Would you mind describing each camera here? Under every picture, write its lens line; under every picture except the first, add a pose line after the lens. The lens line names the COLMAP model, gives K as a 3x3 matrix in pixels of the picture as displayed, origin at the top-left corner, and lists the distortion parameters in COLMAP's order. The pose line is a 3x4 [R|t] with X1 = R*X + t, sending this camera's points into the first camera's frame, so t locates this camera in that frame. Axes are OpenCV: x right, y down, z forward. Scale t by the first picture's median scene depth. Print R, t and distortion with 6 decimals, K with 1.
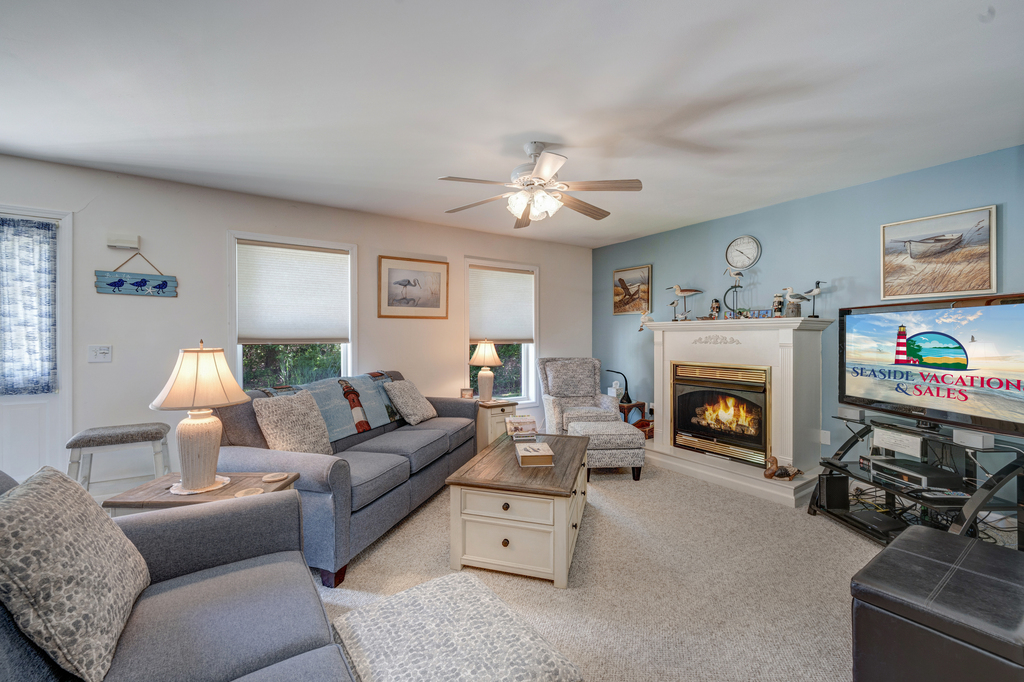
lens RADIAL K [[404.8, 0, 495.6], [0, 404.8, 335.1], [0, 0, 1]] dist [0.001702, -0.000035]
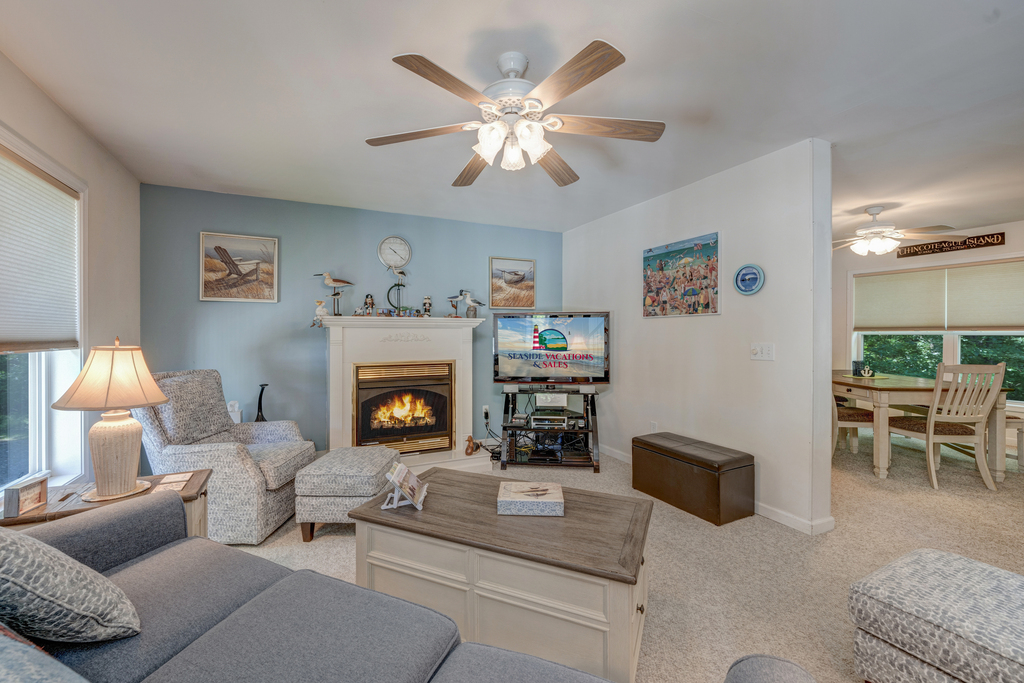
lens RADIAL K [[404.8, 0, 495.6], [0, 404.8, 335.6], [0, 0, 1]] dist [0.001702, -0.000035]
pose [[0.112042, 0.004896, 0.993691, -0.439813], [0.009504, 0.999937, -0.005998, 0.018683], [-0.993658, 0.010116, 0.111989, 0.733936]]
